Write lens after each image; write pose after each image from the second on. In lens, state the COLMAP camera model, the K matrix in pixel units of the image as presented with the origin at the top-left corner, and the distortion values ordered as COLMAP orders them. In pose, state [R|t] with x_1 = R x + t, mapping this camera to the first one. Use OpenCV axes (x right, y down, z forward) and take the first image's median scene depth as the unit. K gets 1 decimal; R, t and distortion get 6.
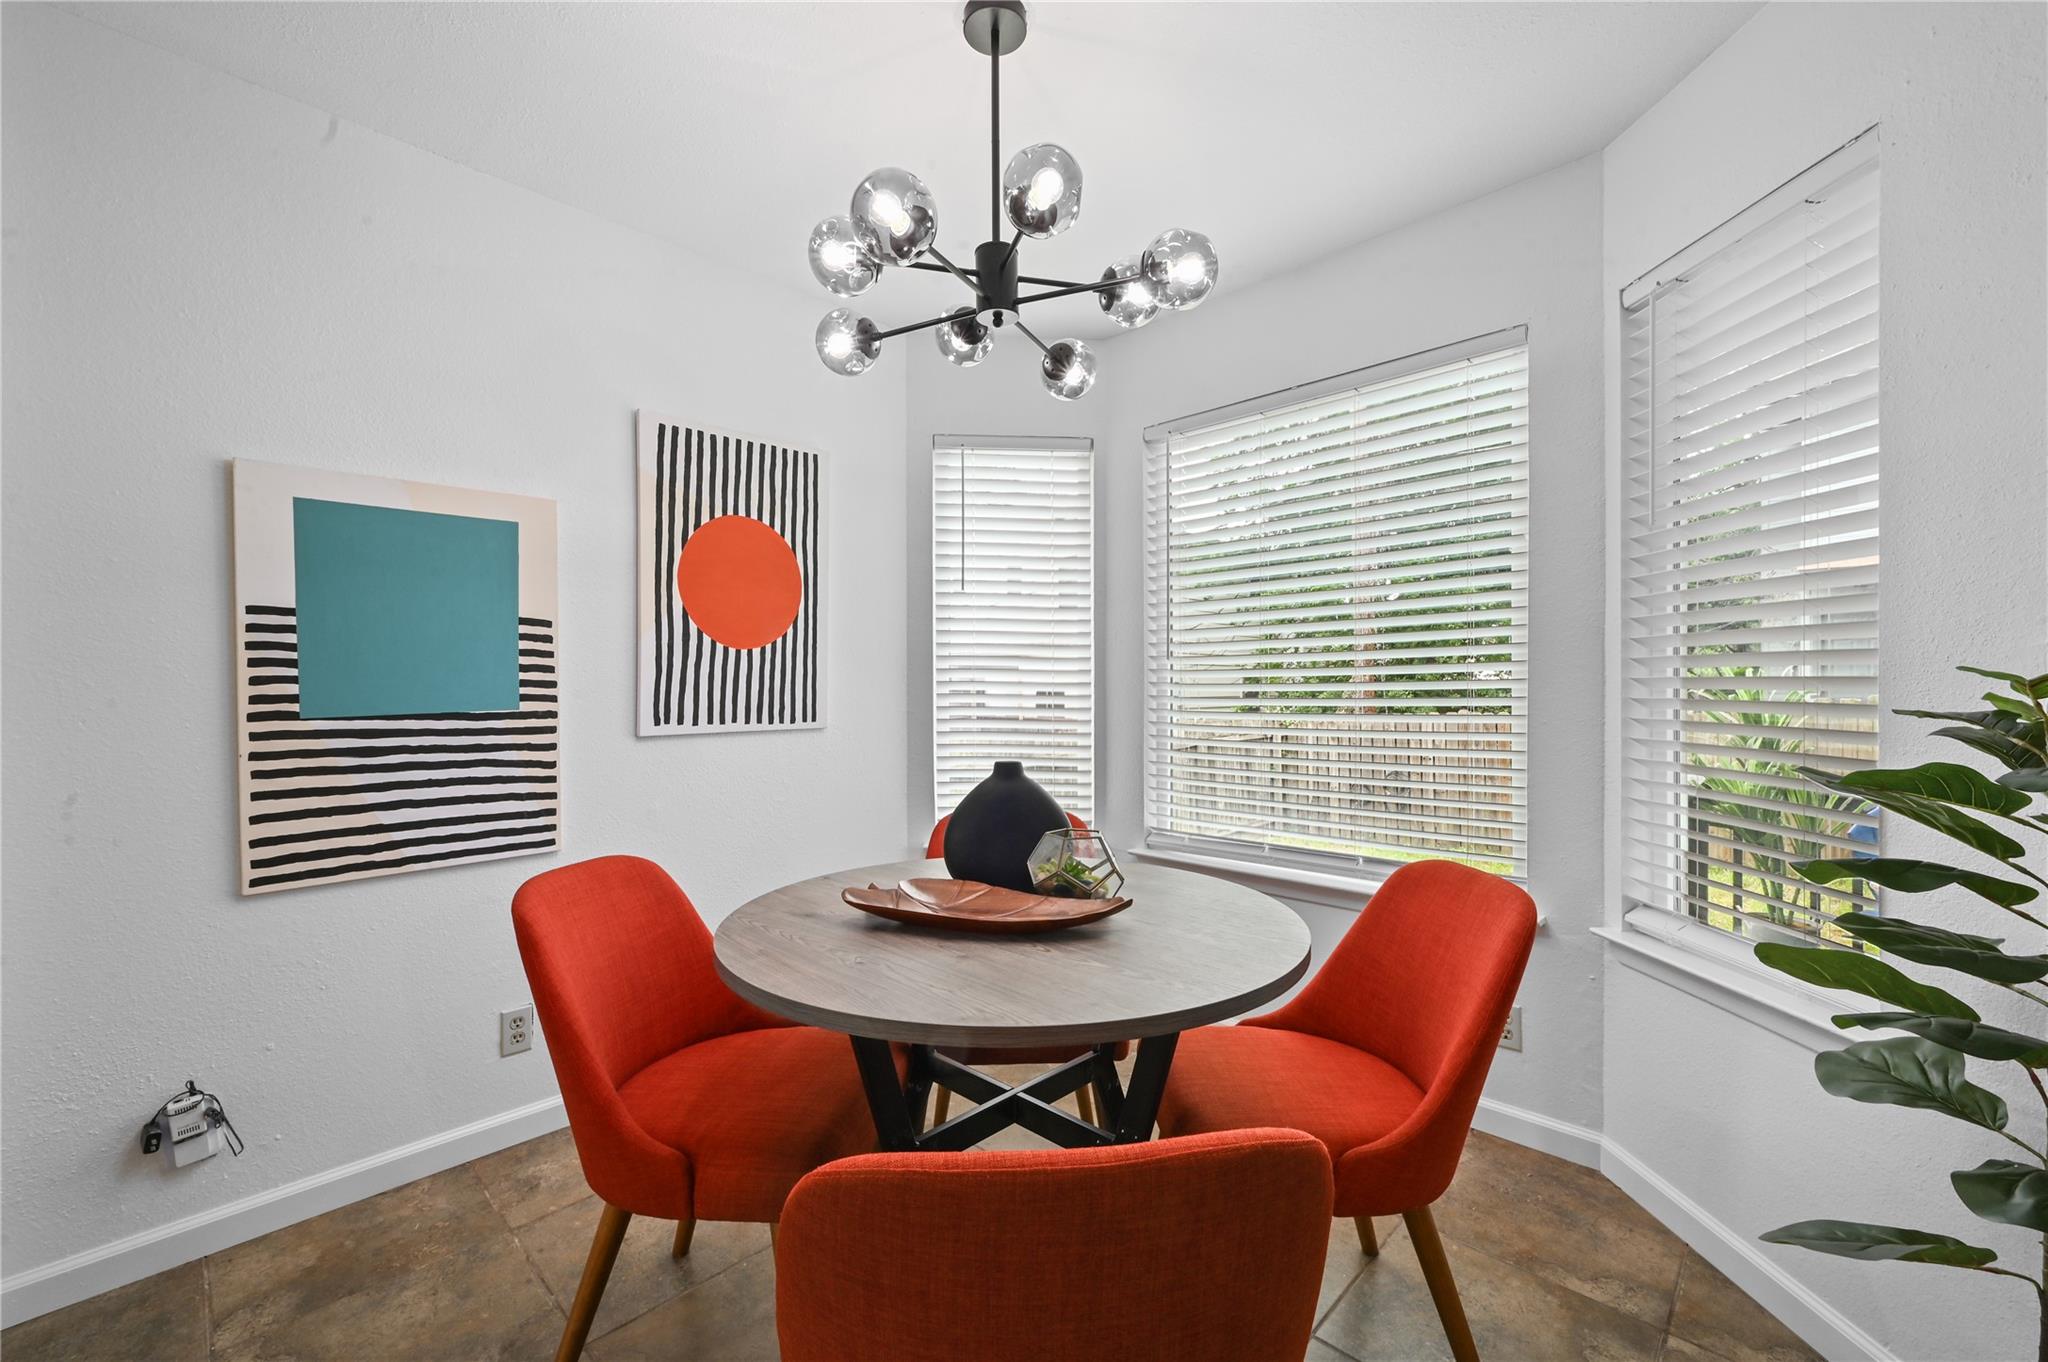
lens RADIAL K [[828.1, 0, 1026.3], [0, 828.1, 687.0], [0, 0, 1]] dist [-0.000496, -0.000107]
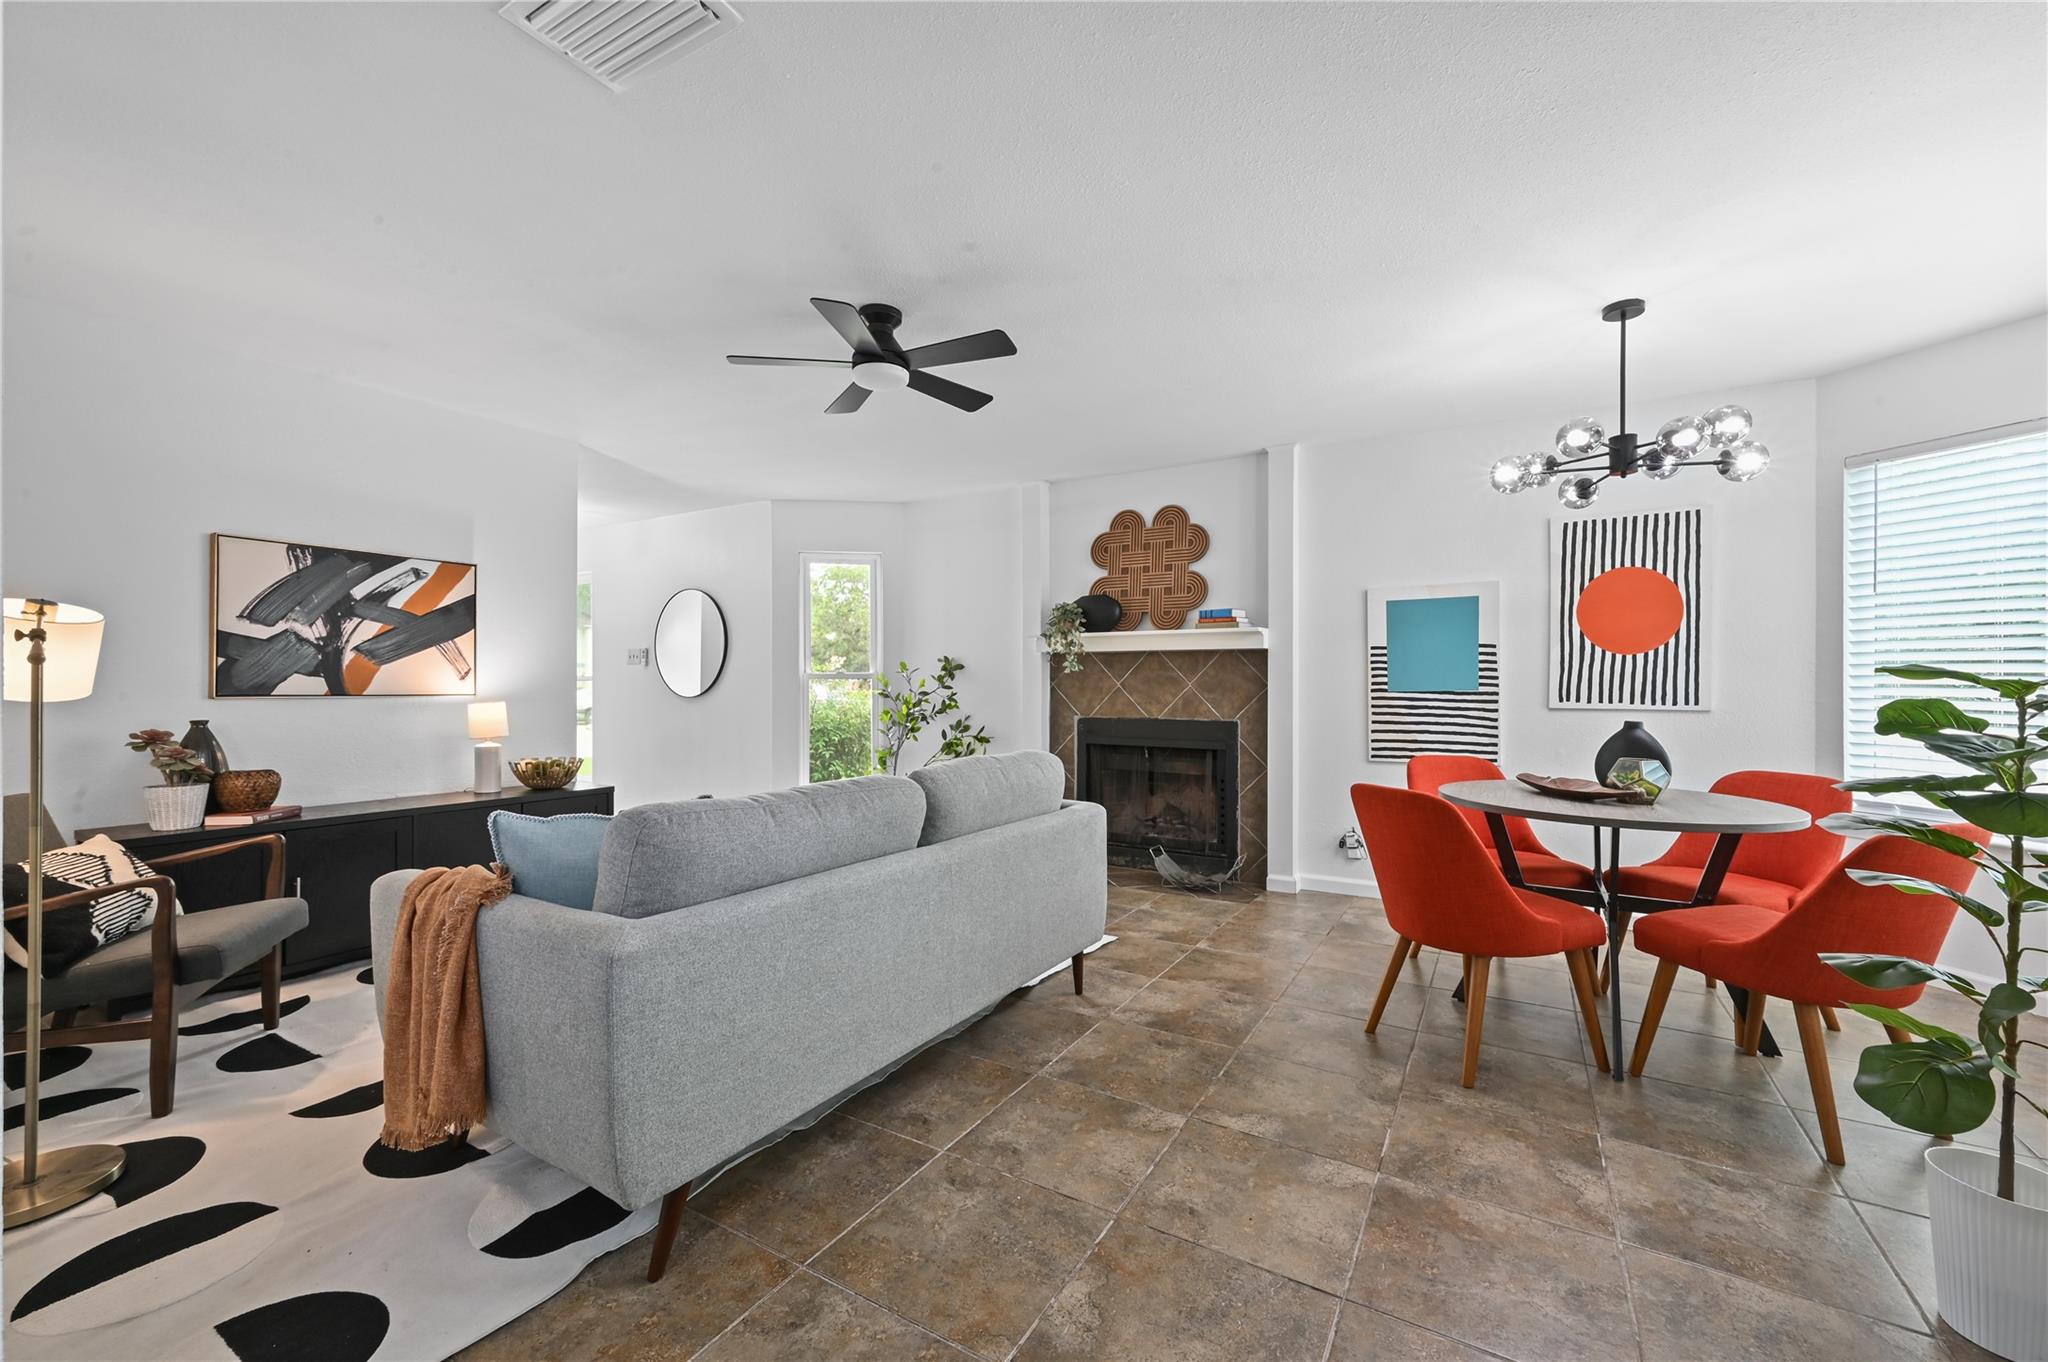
lens RADIAL K [[823.7, 0, 1022.6], [0, 823.7, 683.3], [0, 0, 1]] dist [-0.000866, -0.000071]
pose [[0.227376, 0.006837, -0.973783, 0.936952], [-0.005017, 0.999970, 0.005849, 0.003610], [0.973794, 0.003555, 0.227404, -0.450585]]
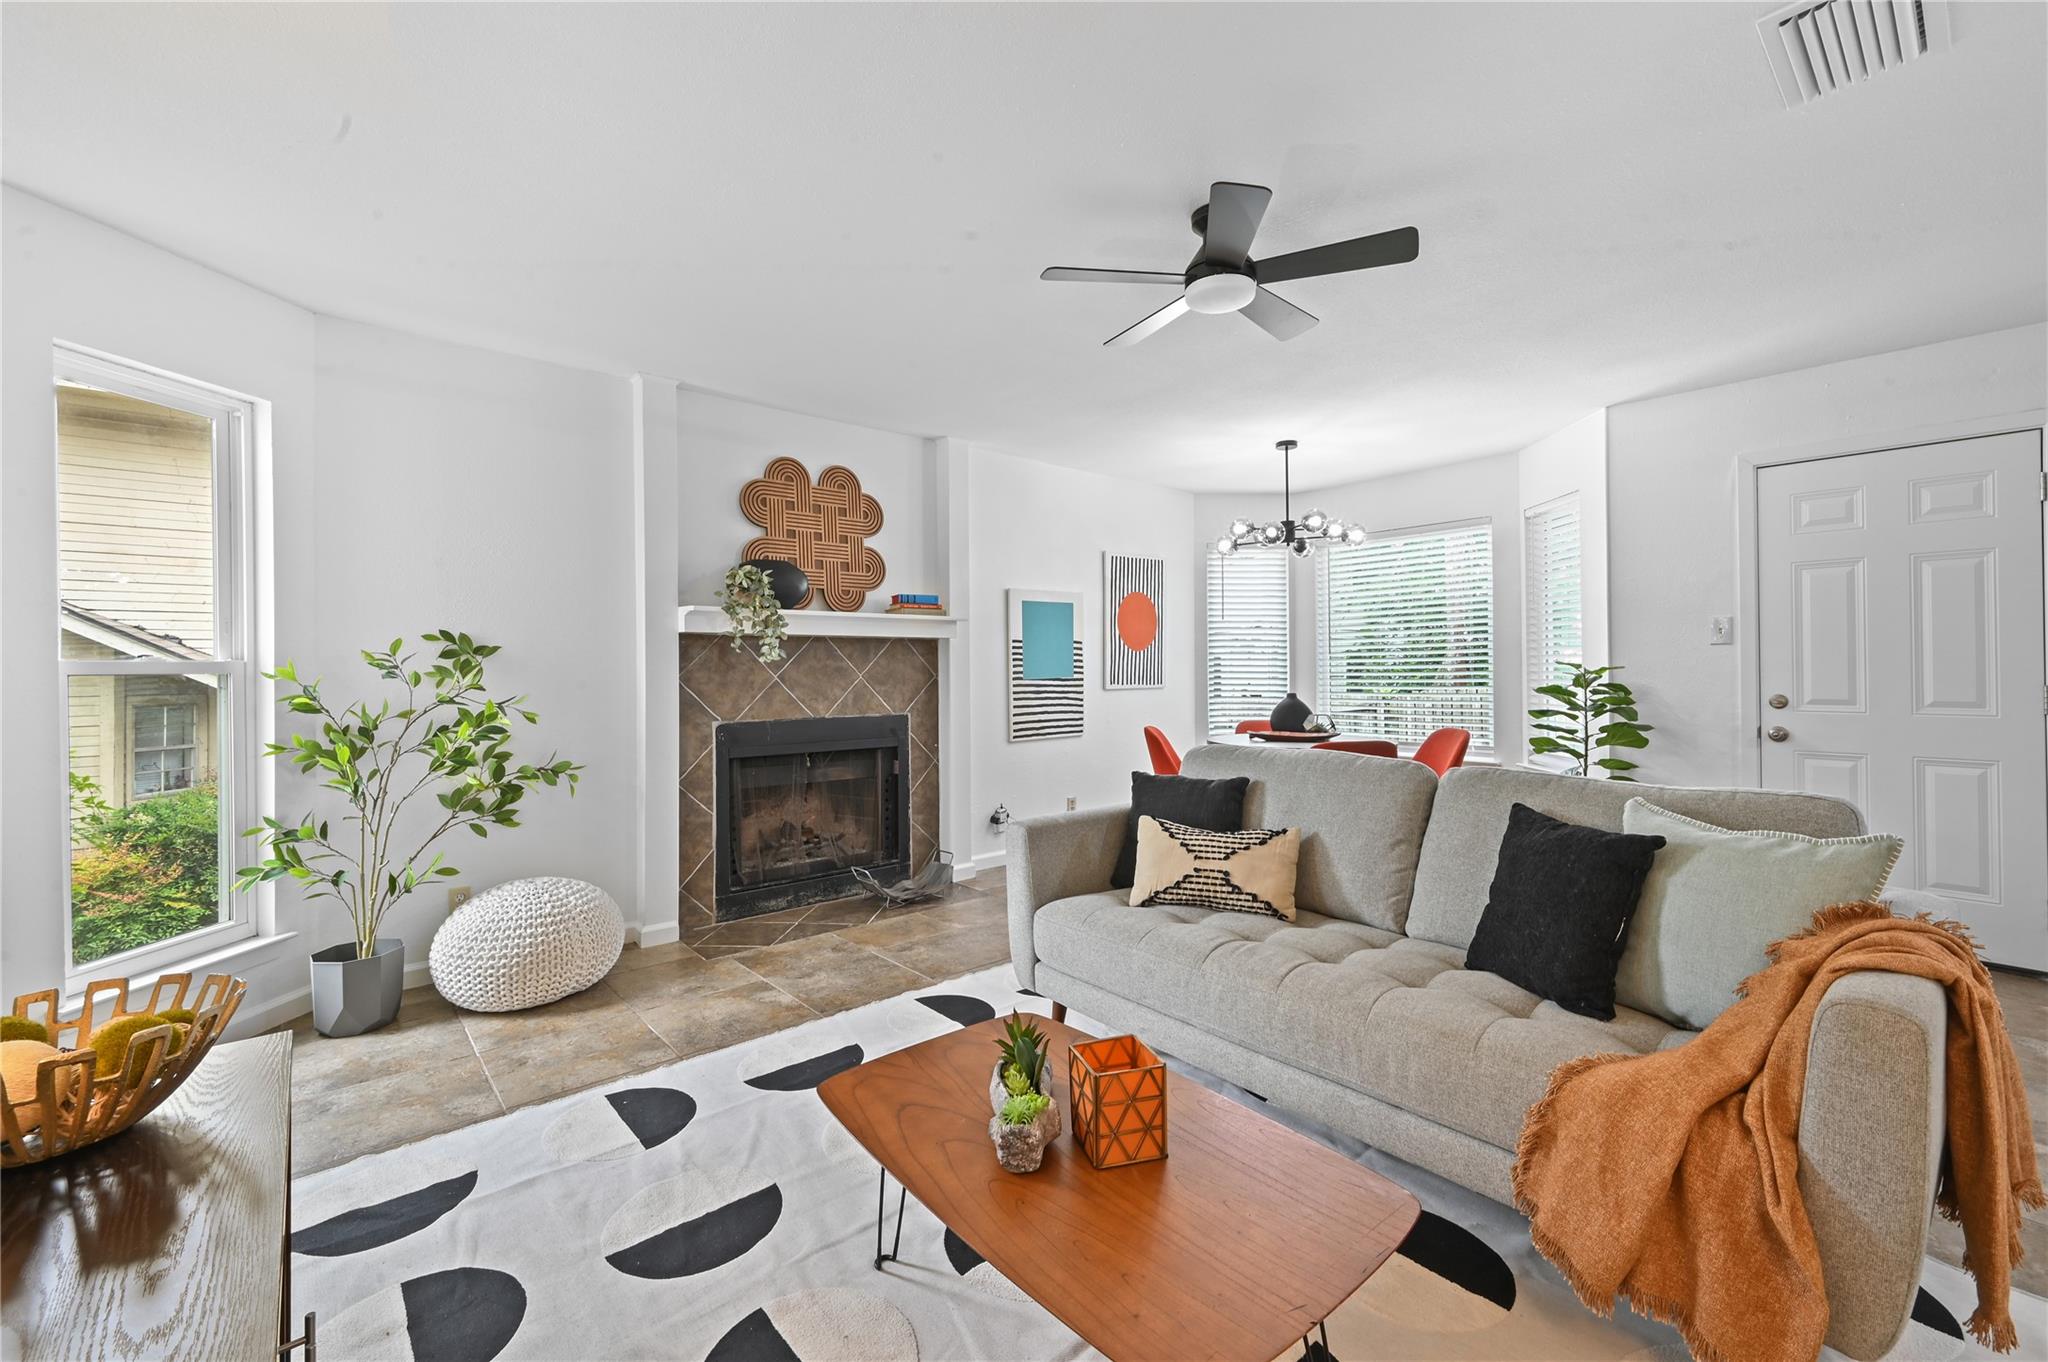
lens RADIAL K [[845.7, 0, 1036.8], [0, 845.7, 661.9], [0, 0, 1]] dist [-0.000256, -0.000036]
pose [[0.995901, -0.004117, -0.090357, -0.438693], [0.003198, 0.999942, -0.010315, 0.005948], [0.090394, 0.009984, 0.995856, -1.398814]]
